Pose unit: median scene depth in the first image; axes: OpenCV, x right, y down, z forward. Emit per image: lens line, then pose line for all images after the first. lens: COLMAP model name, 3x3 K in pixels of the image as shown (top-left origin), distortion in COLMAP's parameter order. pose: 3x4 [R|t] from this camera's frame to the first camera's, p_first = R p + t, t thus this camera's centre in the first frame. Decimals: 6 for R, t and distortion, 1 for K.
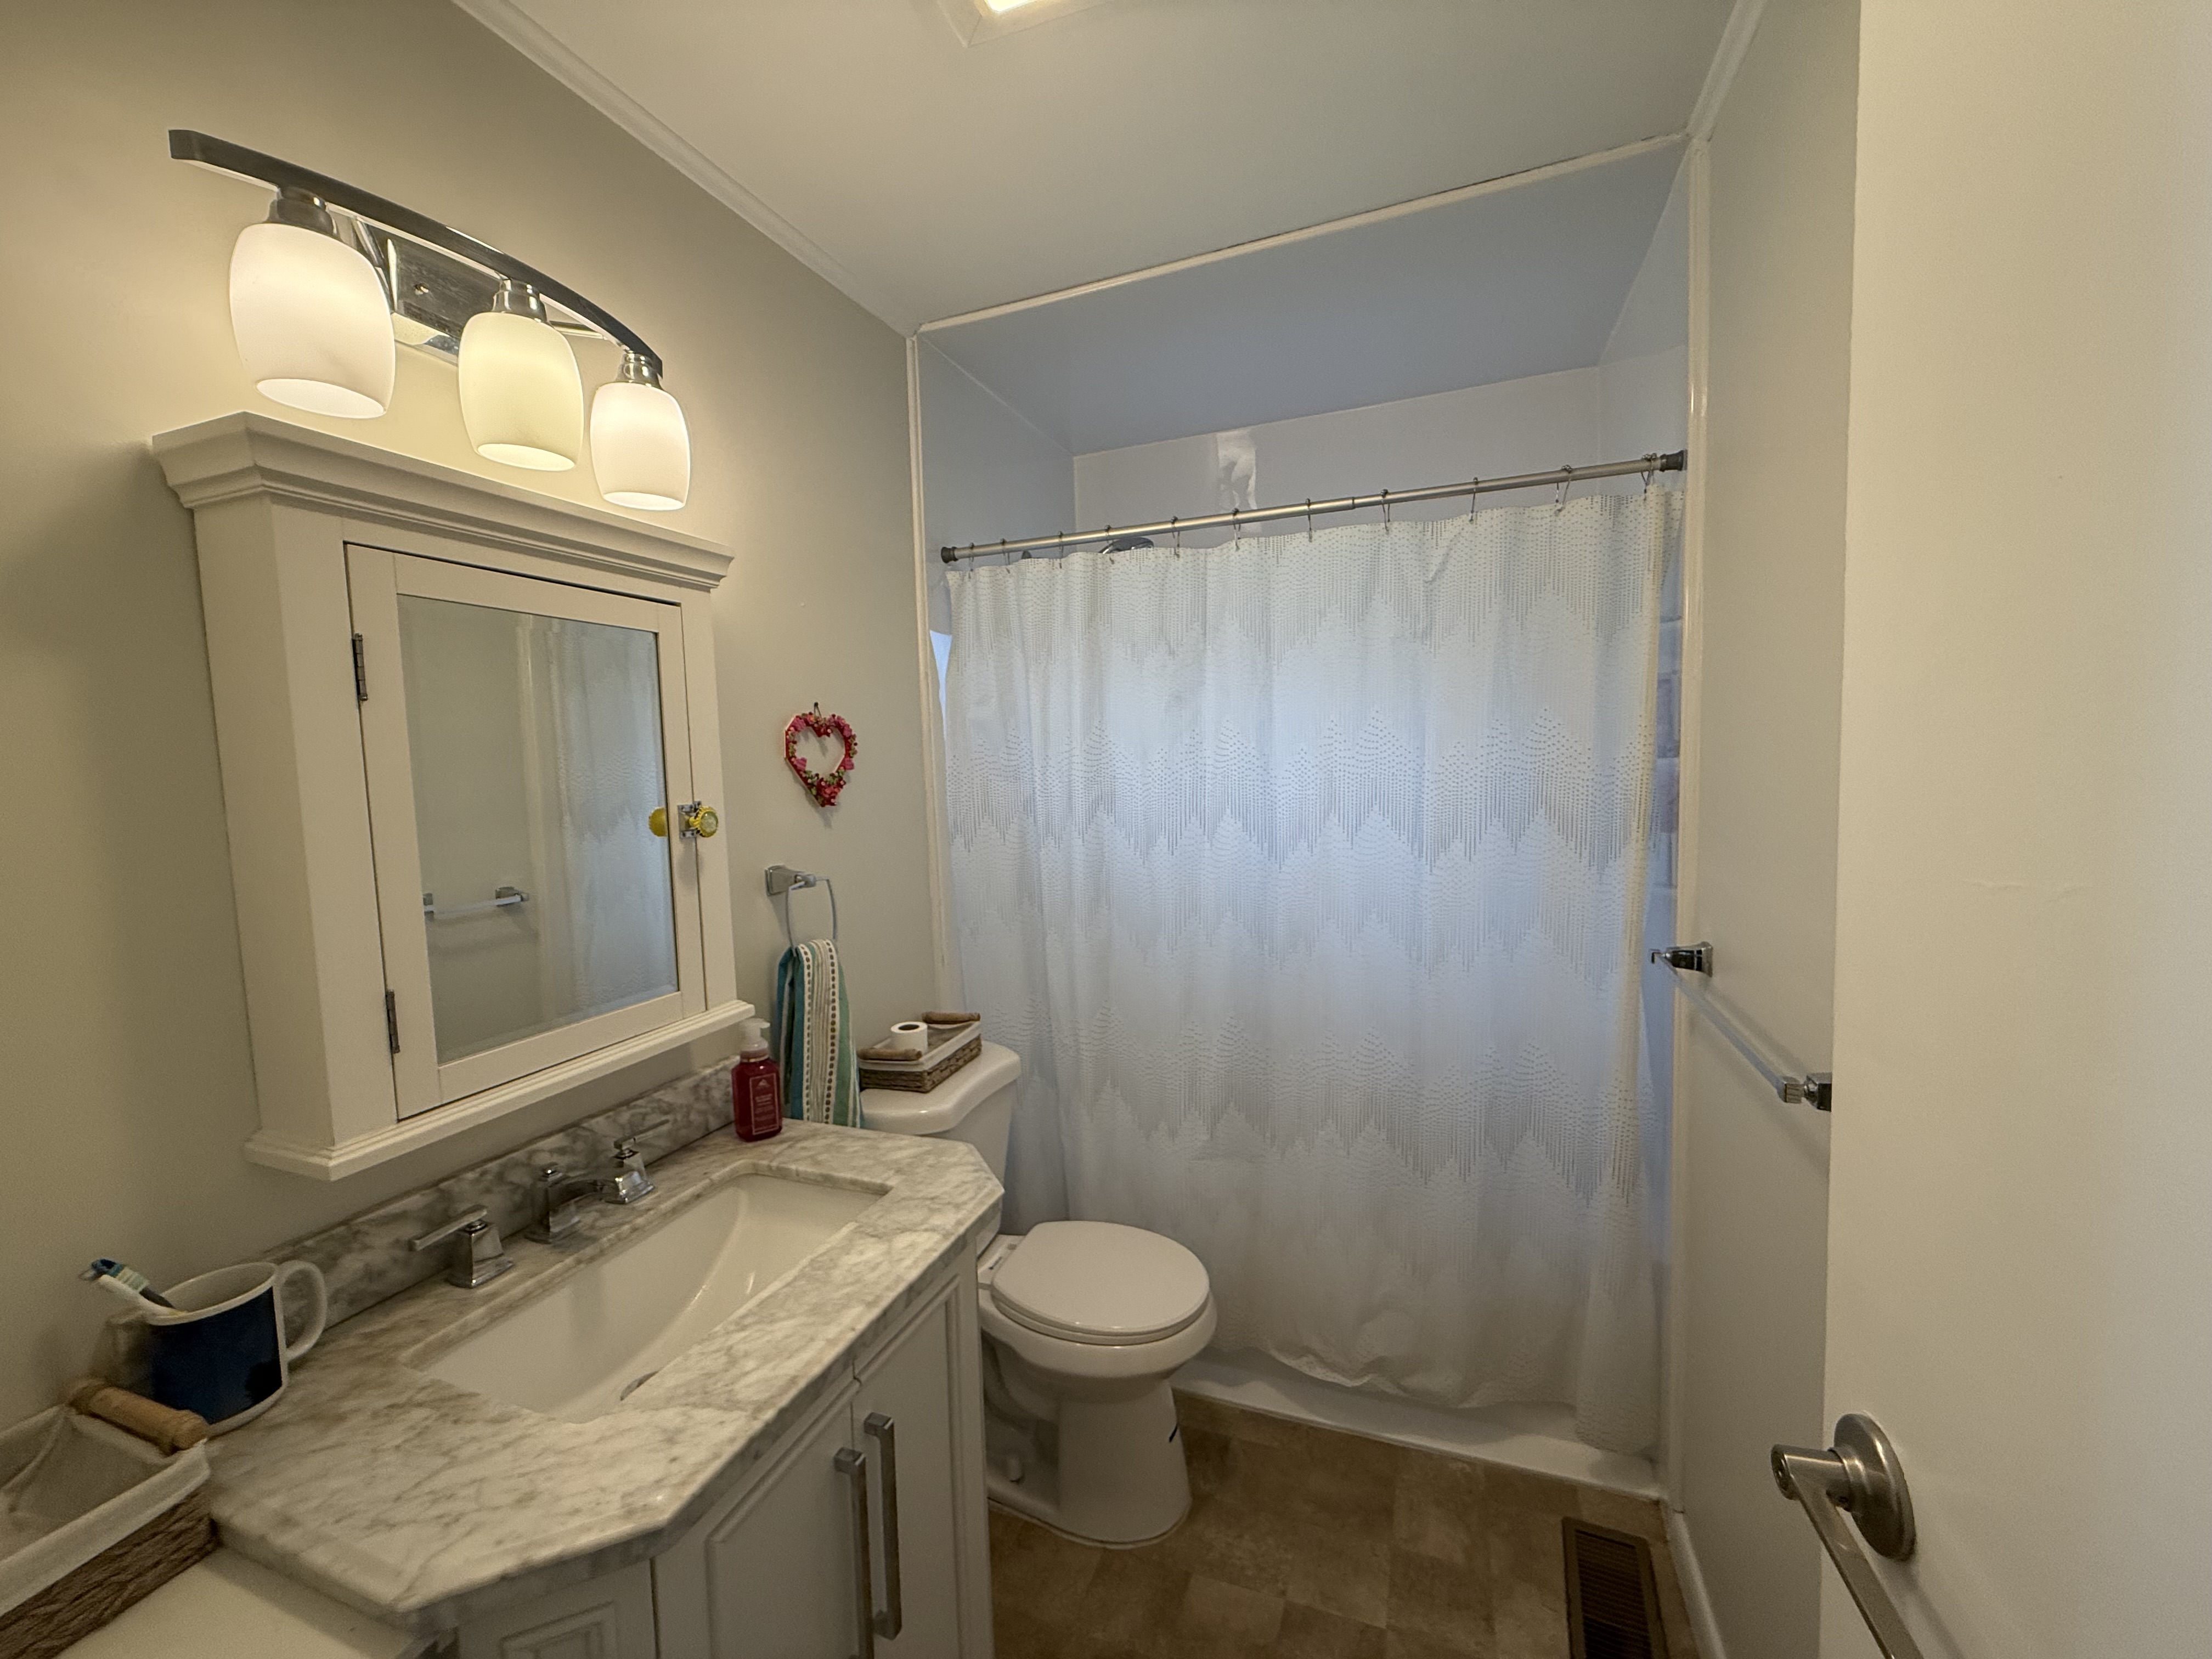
lens RADIAL K [[881.1, 0, 1097.6], [0, 881.1, 829.5], [0, 0, 1]] dist [0.001236, 0.000072]
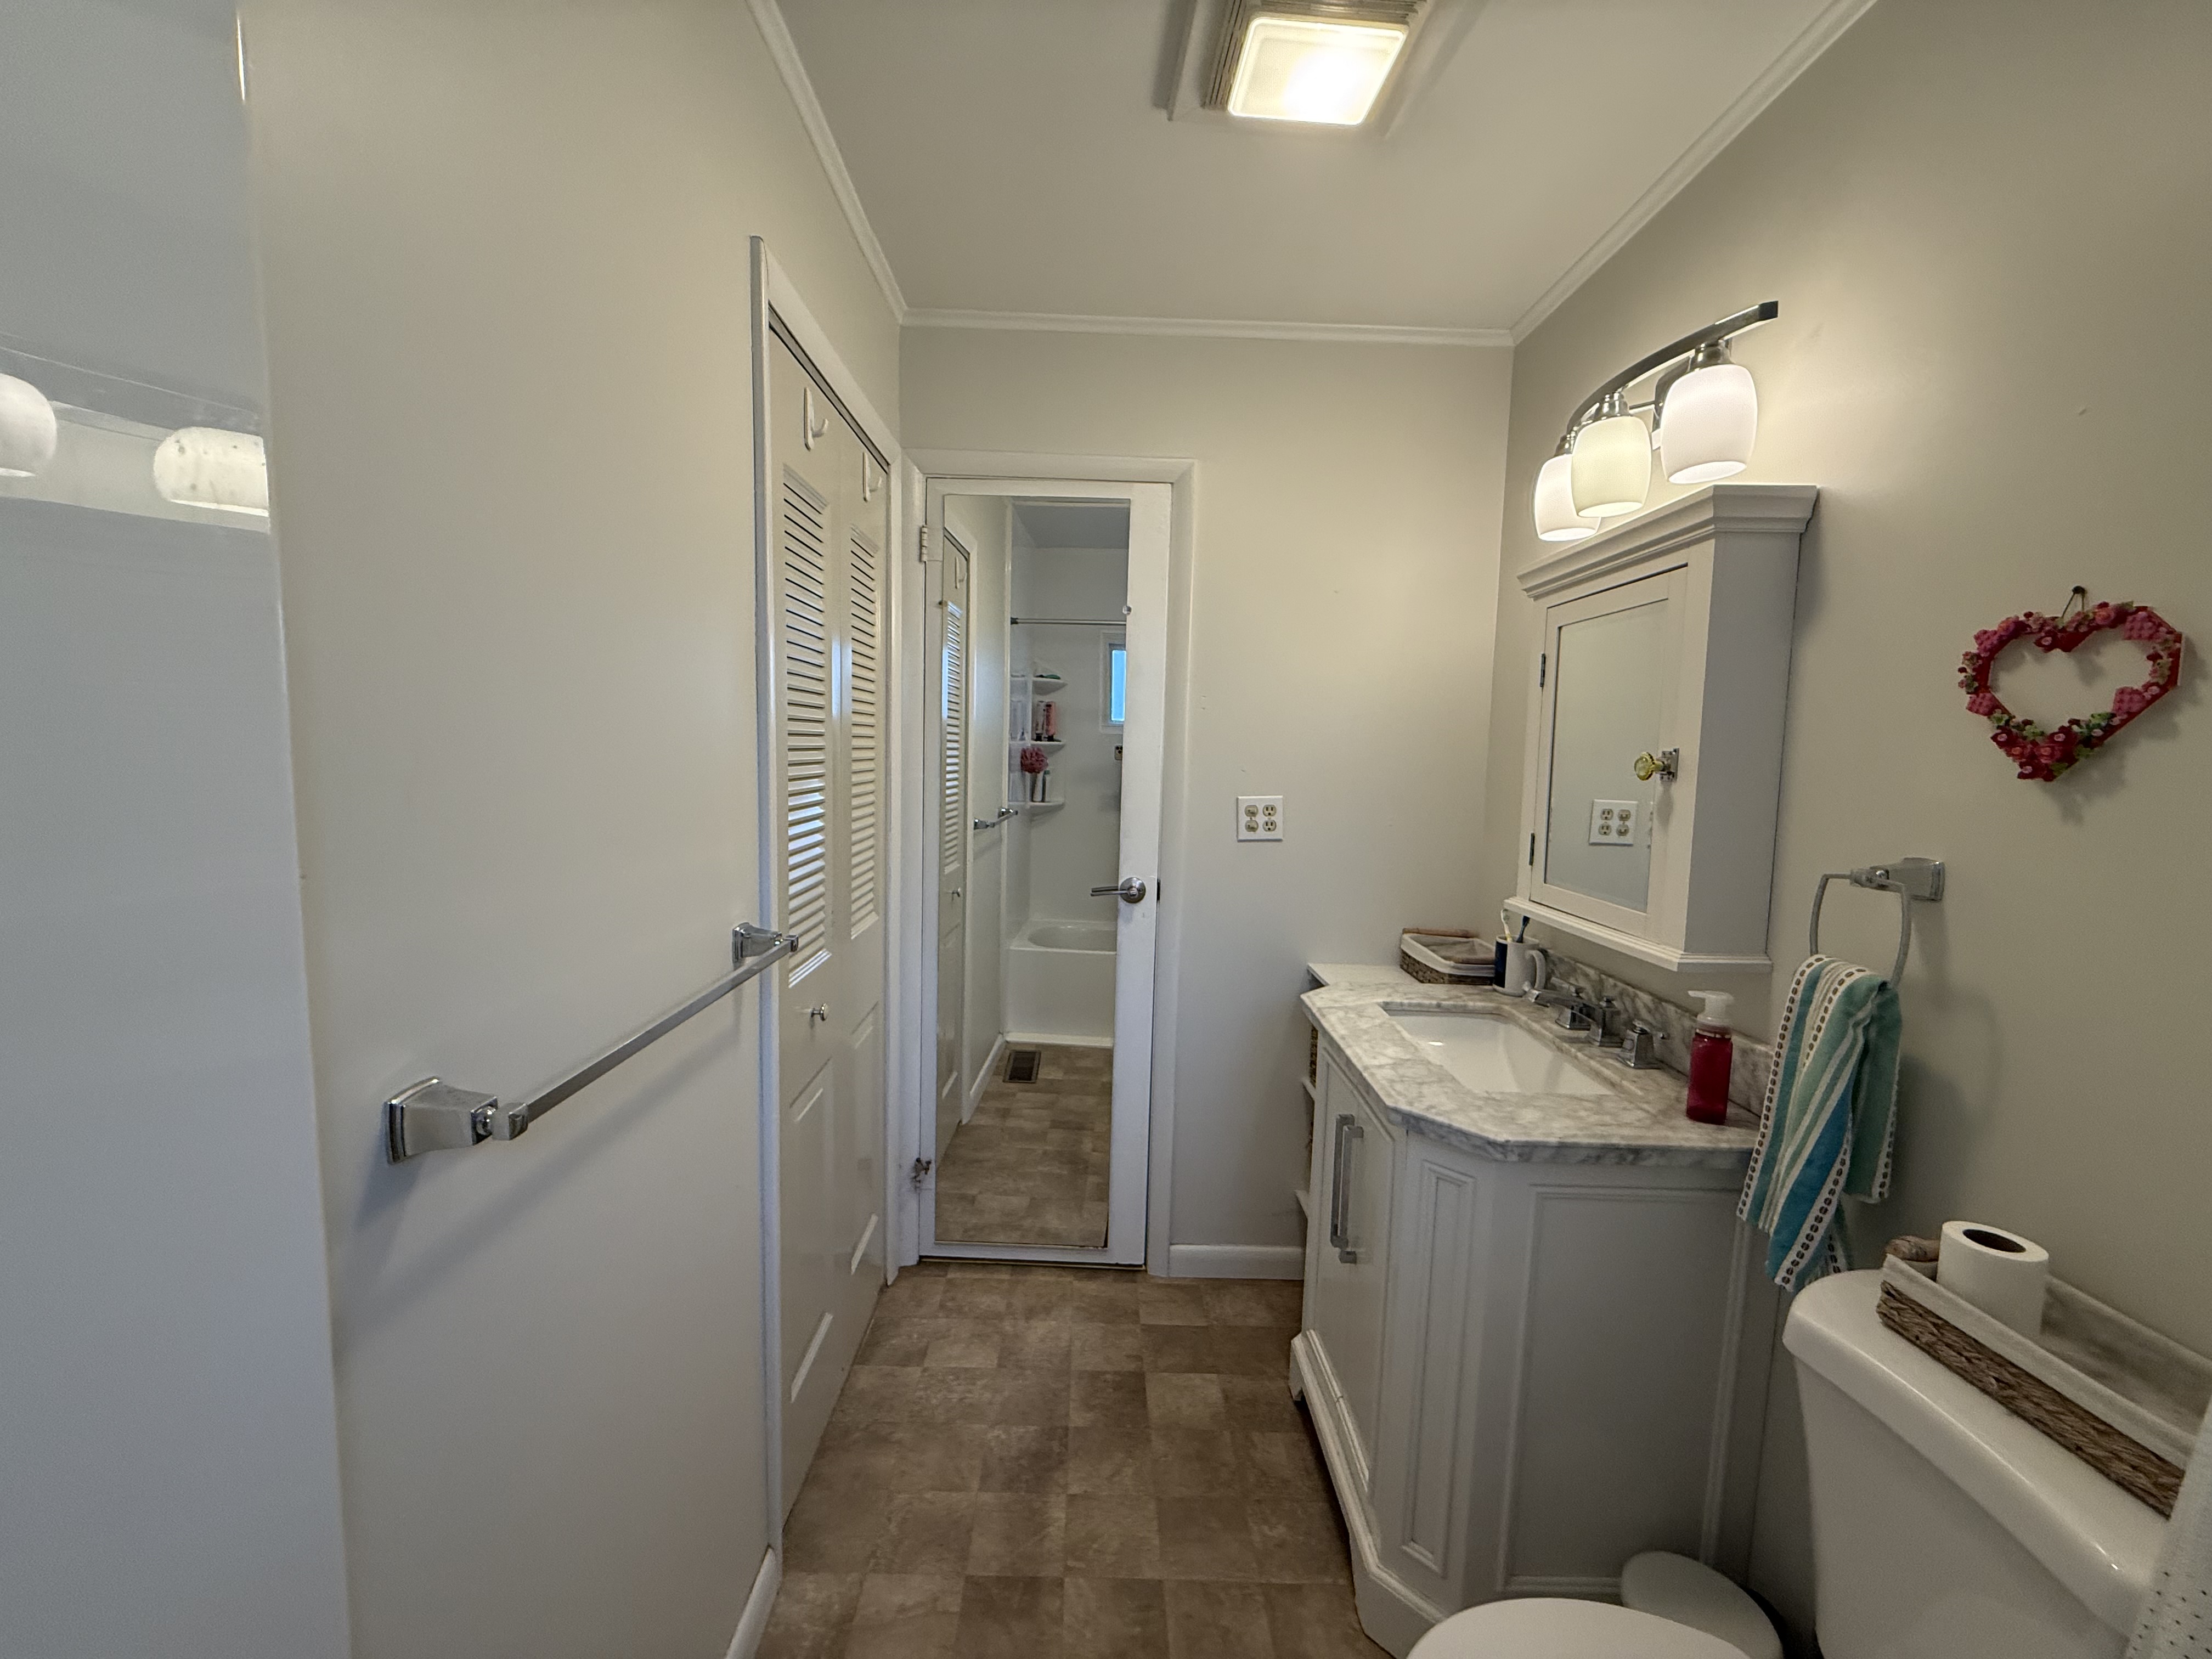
lens RADIAL K [[881.1, 0, 1097.6], [0, 881.1, 829.5], [0, 0, 1]] dist [0.001236, 0.000072]
pose [[-0.929740, 0.043686, -0.365616, 0.622586], [-0.022225, 0.984468, 0.174149, -0.111177], [0.367545, 0.170039, -0.914329, 1.831600]]
